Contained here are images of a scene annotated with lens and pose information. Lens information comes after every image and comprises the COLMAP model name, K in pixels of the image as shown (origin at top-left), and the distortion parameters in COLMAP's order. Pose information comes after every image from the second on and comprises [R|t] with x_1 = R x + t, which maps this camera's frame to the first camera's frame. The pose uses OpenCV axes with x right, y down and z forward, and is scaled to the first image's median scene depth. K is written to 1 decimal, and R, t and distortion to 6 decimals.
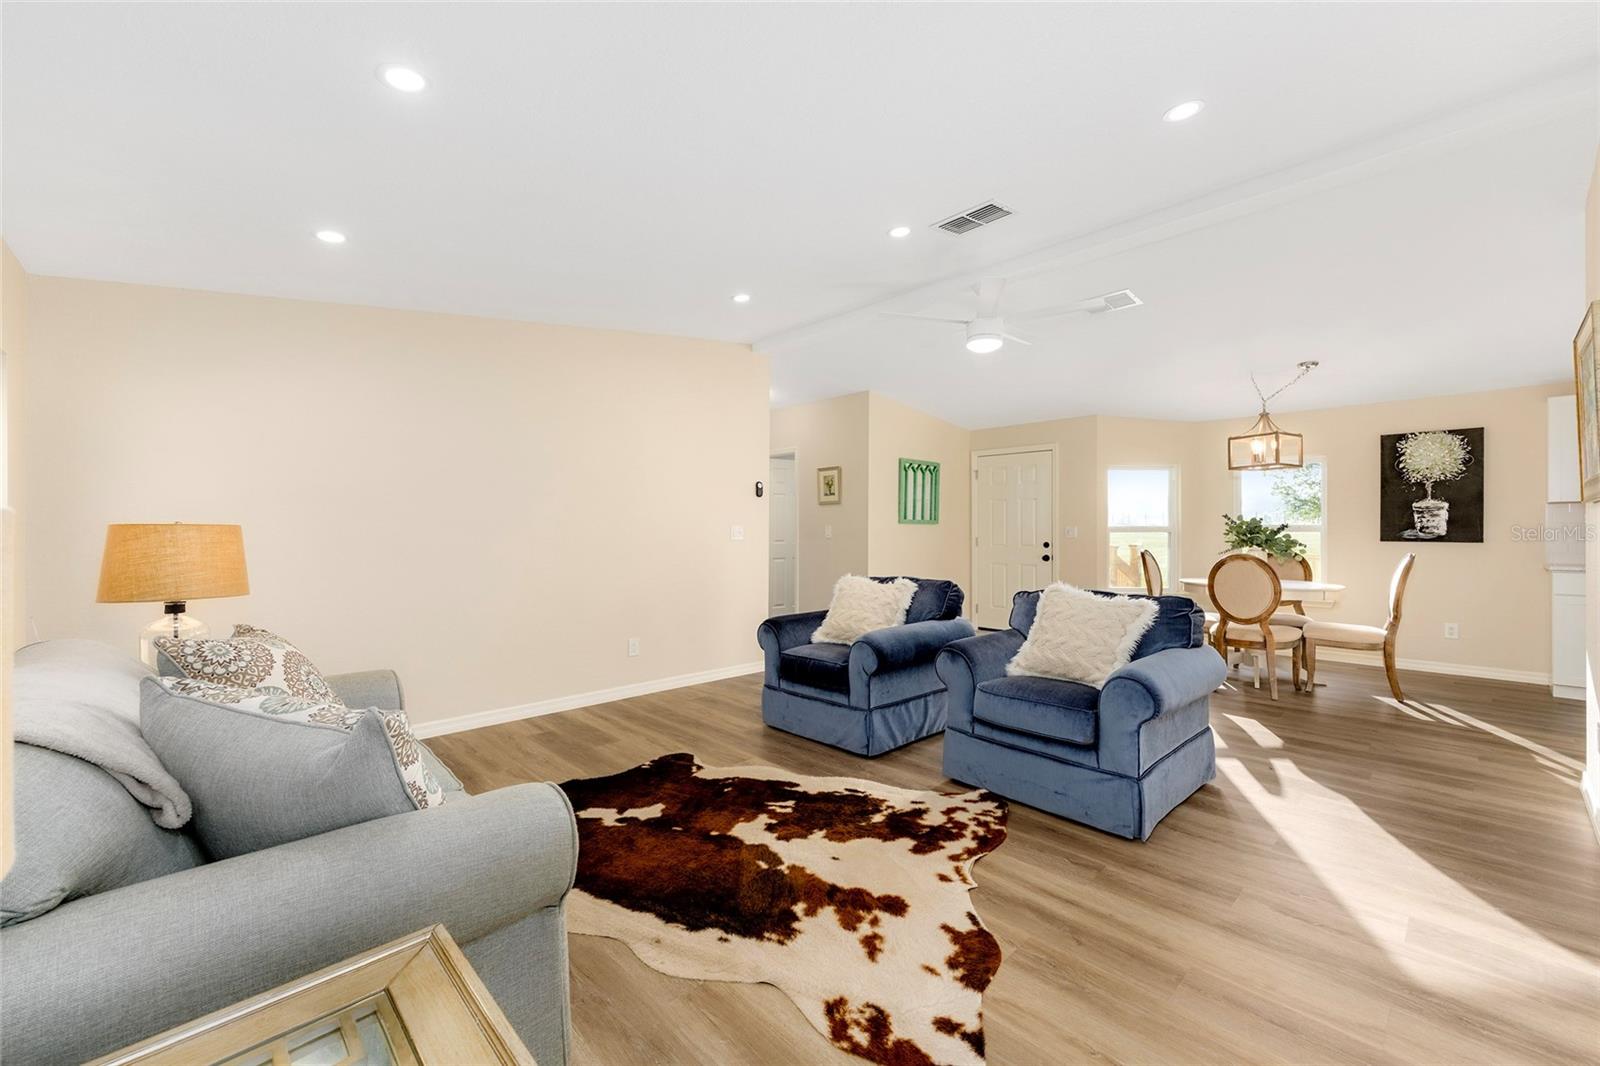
lens RADIAL K [[640.6, 0, 797.9], [0, 640.6, 525.8], [0, 0, 1]] dist [-0.002829, 0.000750]
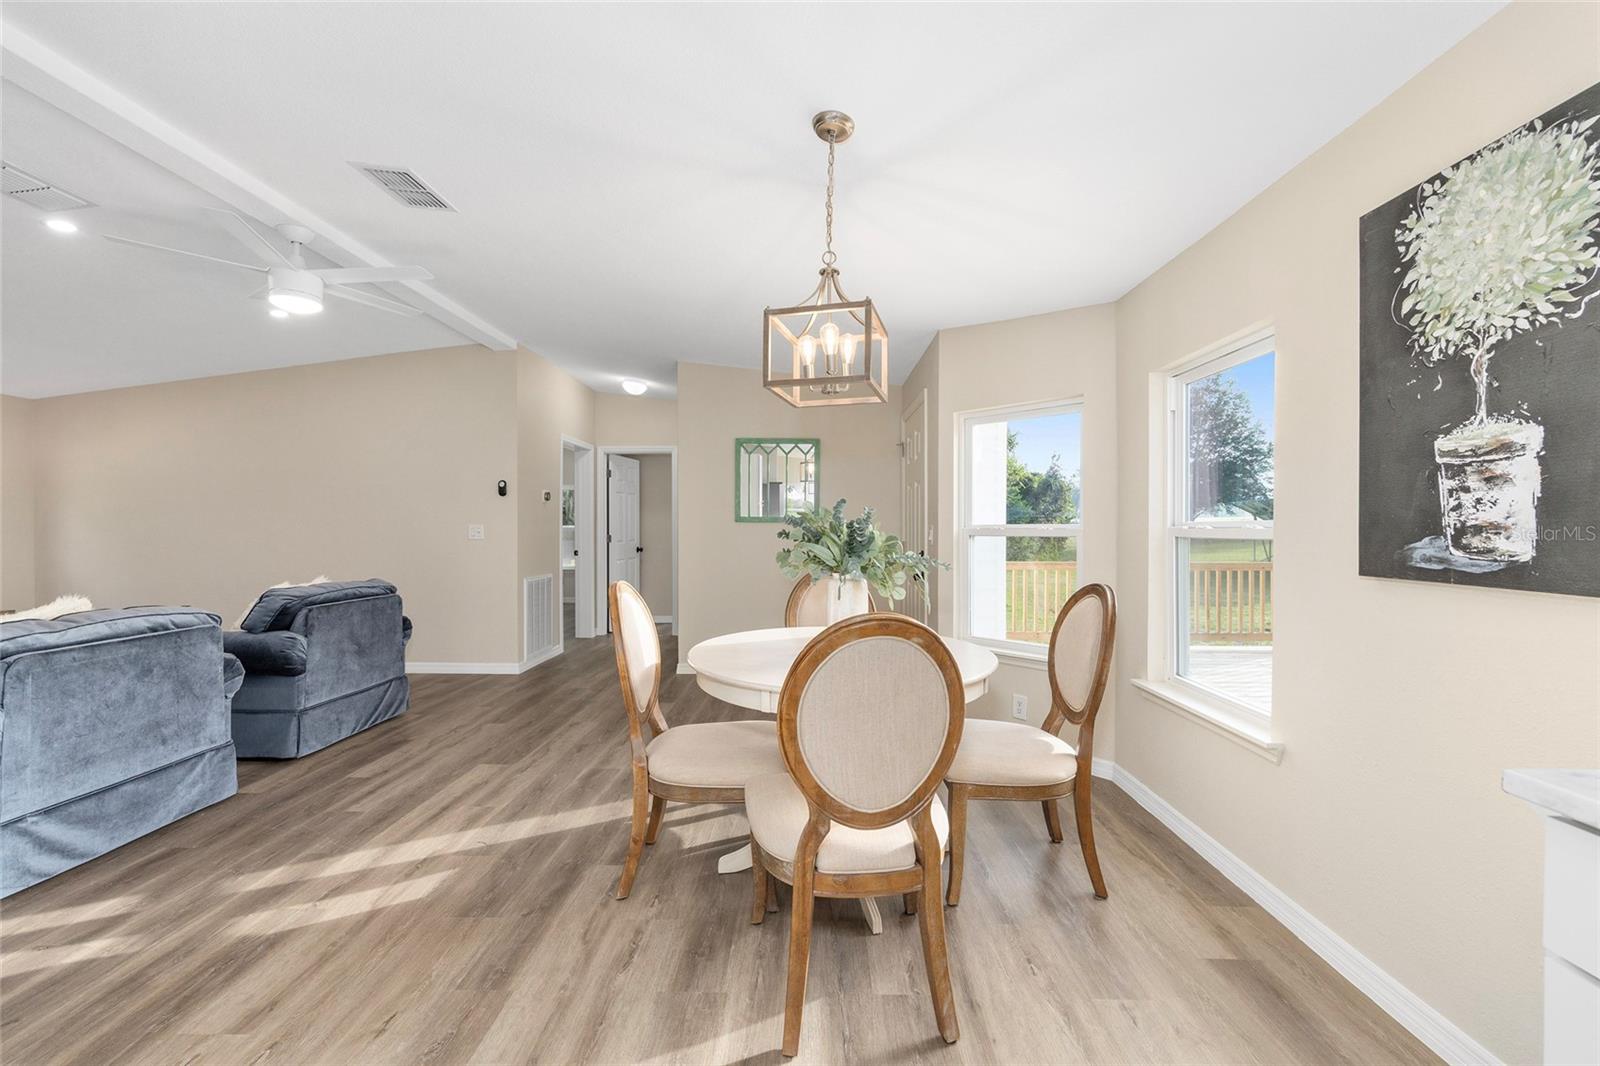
lens RADIAL K [[640.6, 0, 799.5], [0, 640.6, 531.0], [0, 0, 1]] dist [-0.002829, 0.000750]
pose [[0.716701, 0.005954, -0.697355, 0.957994], [0.000594, 0.999958, 0.009148, 0.000747], [0.697380, -0.006971, 0.716668, 0.622792]]
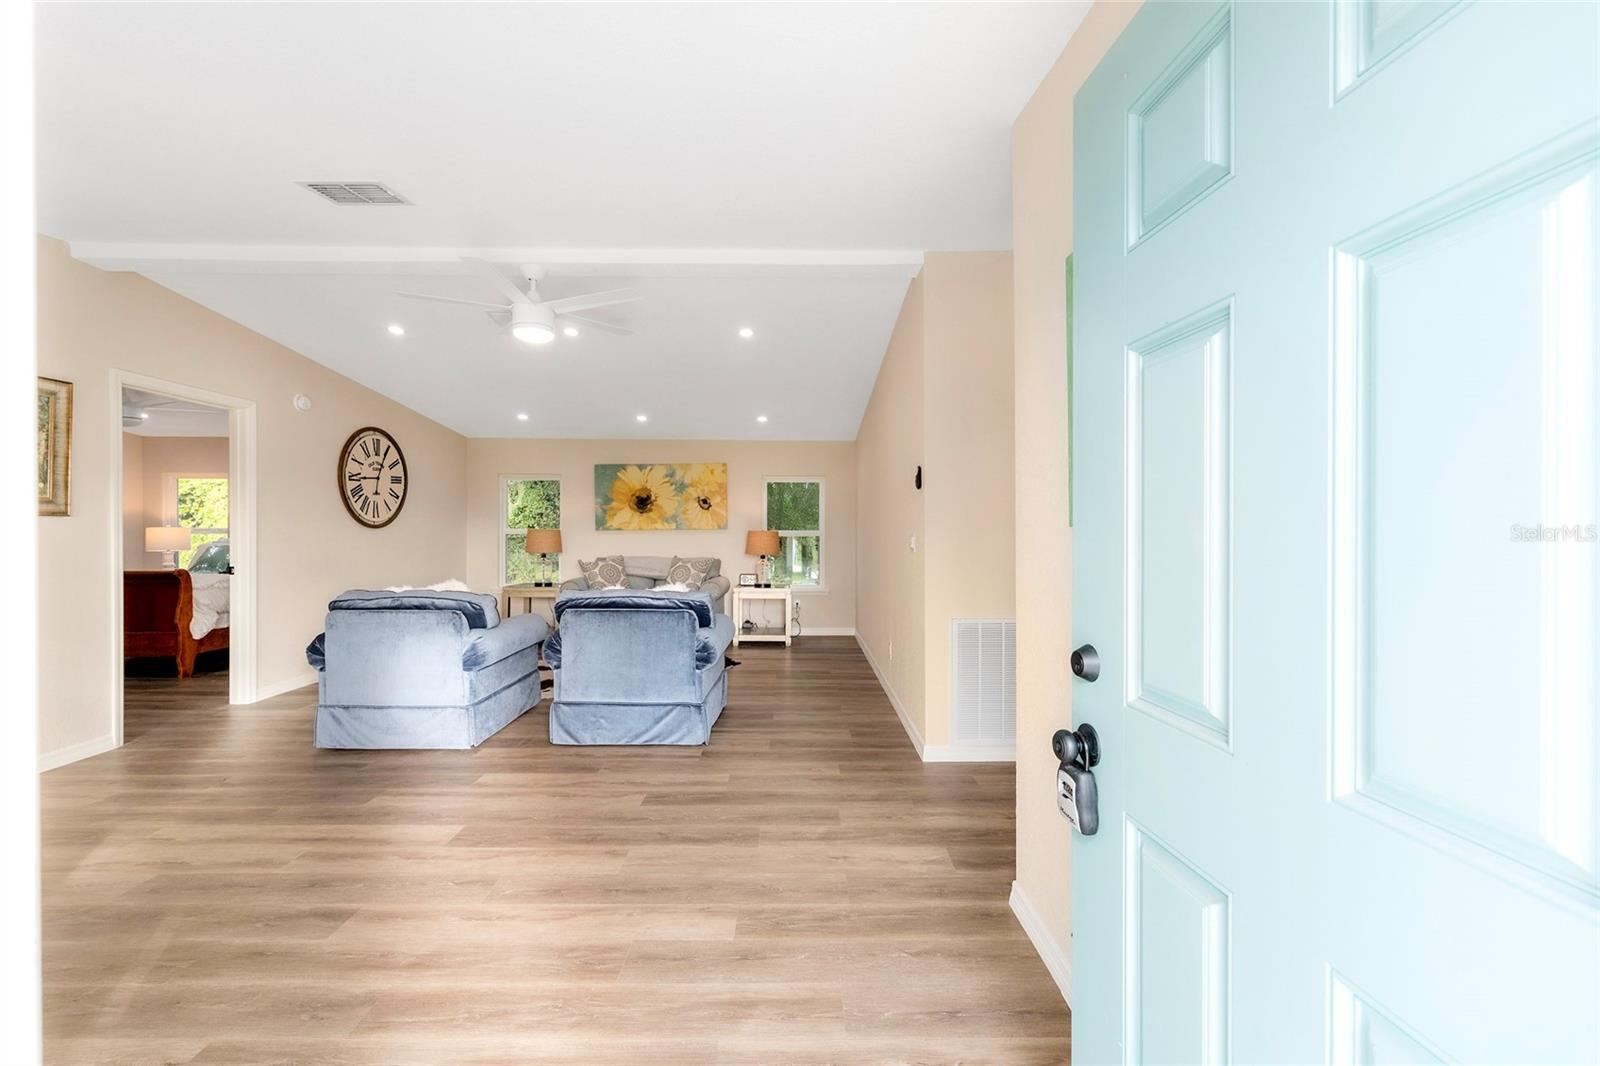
lens RADIAL K [[640.6, 0, 806.5], [0, 640.6, 530.7], [0, 0, 1]] dist [-0.002829, 0.000750]
pose [[-0.668745, 0.001895, -0.743489, 0.514608], [0.001376, 0.999998, 0.001312, -0.003163], [0.743490, -0.000145, -0.668747, 1.372503]]
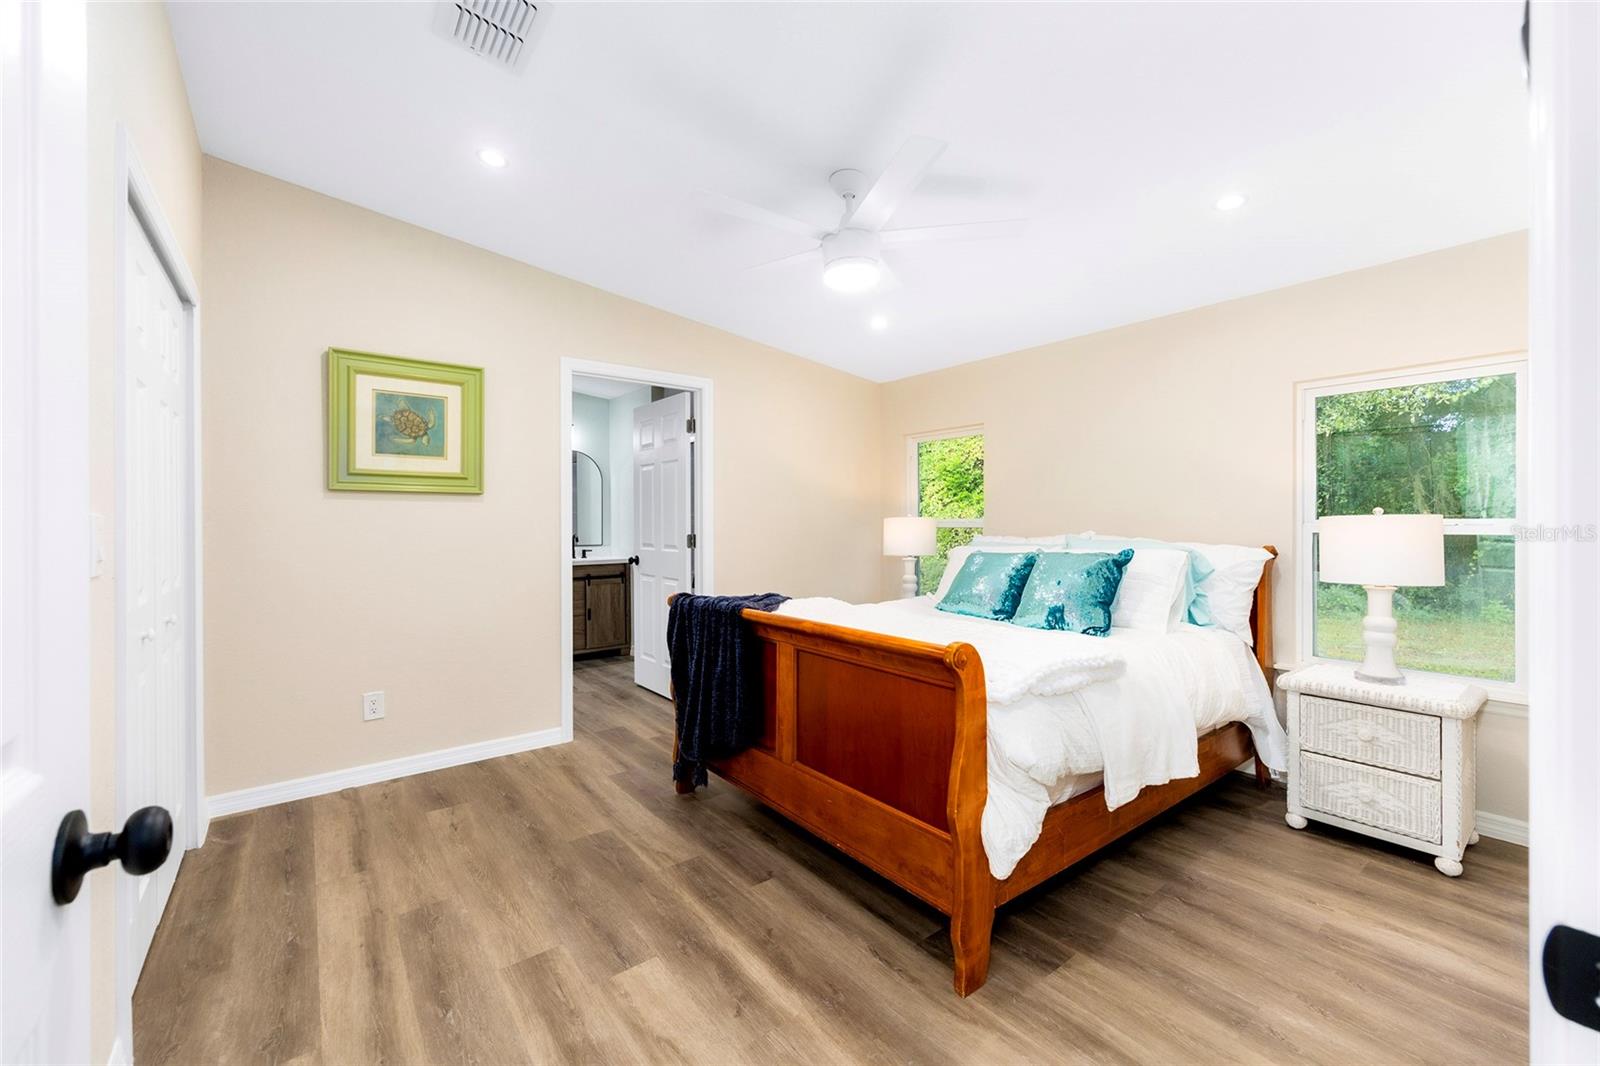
lens RADIAL K [[640.6, 0, 802.4], [0, 640.6, 532.2], [0, 0, 1]] dist [-0.002829, 0.000750]
pose [[-0.995955, 0.001296, 0.089845, 0.476265], [0.002337, 0.999931, 0.011477, -0.001473], [-0.089824, 0.011640, -0.995890, 0.320978]]
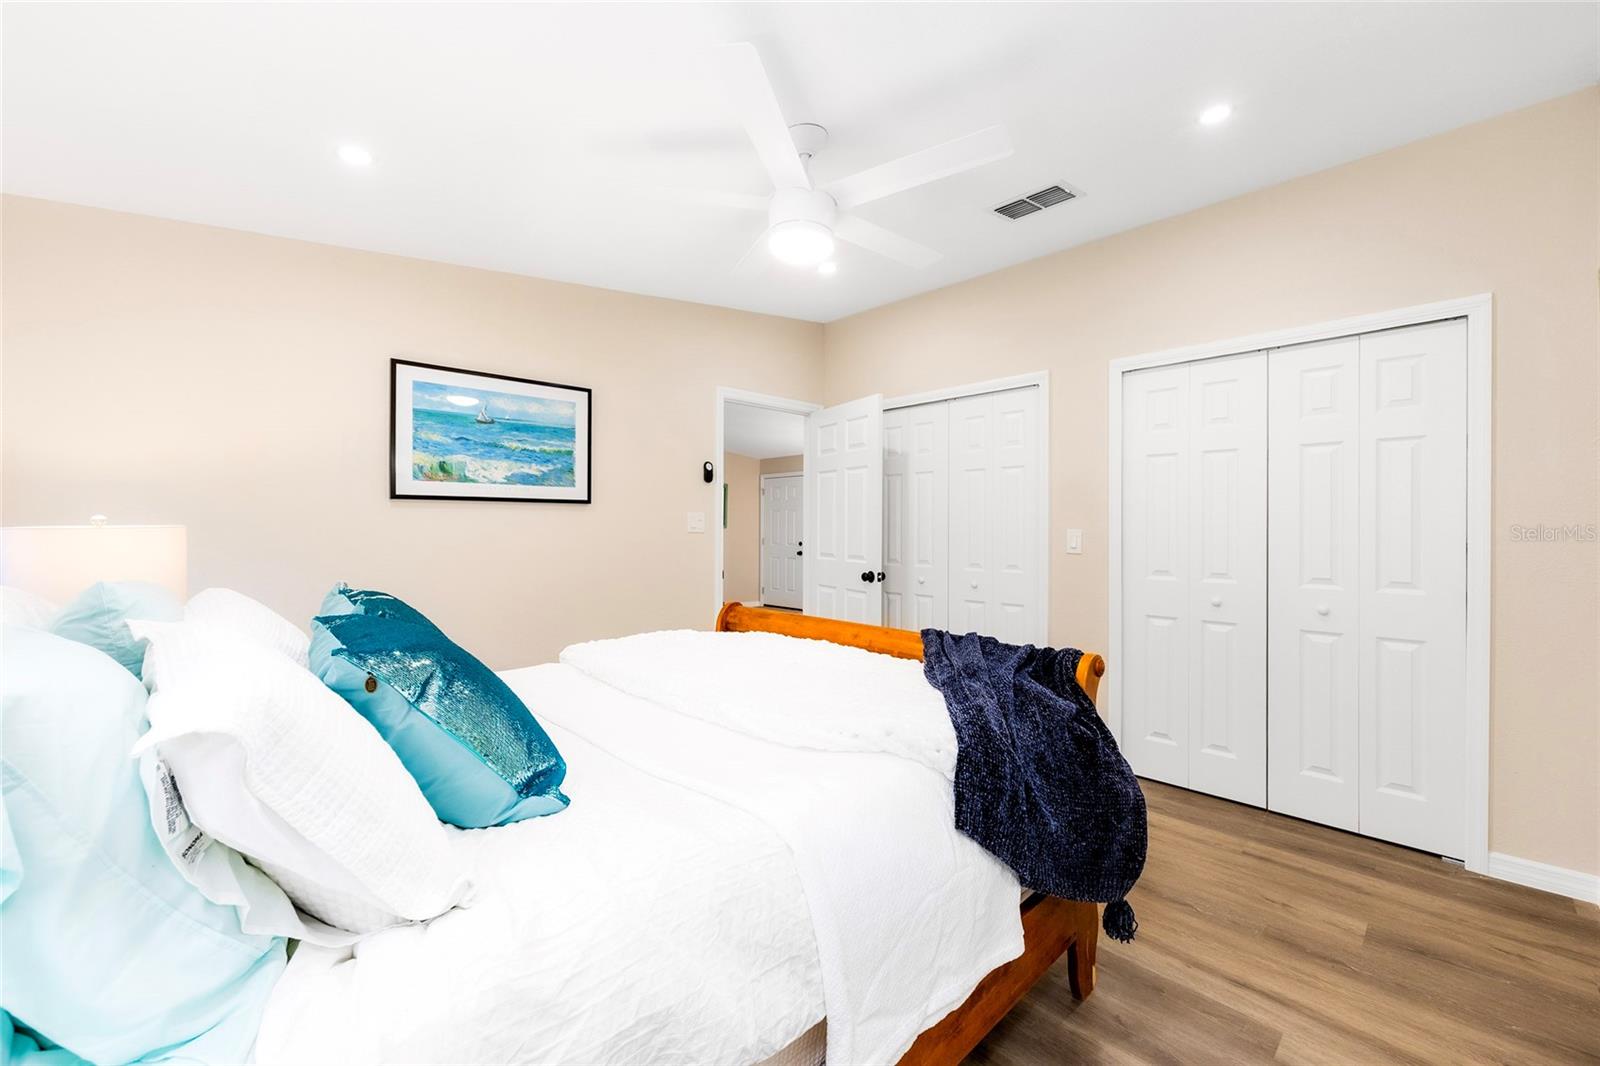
lens RADIAL K [[640.6, 0, 799.6], [0, 640.6, 531.9], [0, 0, 1]] dist [-0.002829, 0.000750]
pose [[0.999873, 0.002379, 0.015775, 0.476528], [-0.002484, 0.999975, 0.006664, -0.007167], [-0.015759, -0.006703, 0.999853, -0.520070]]
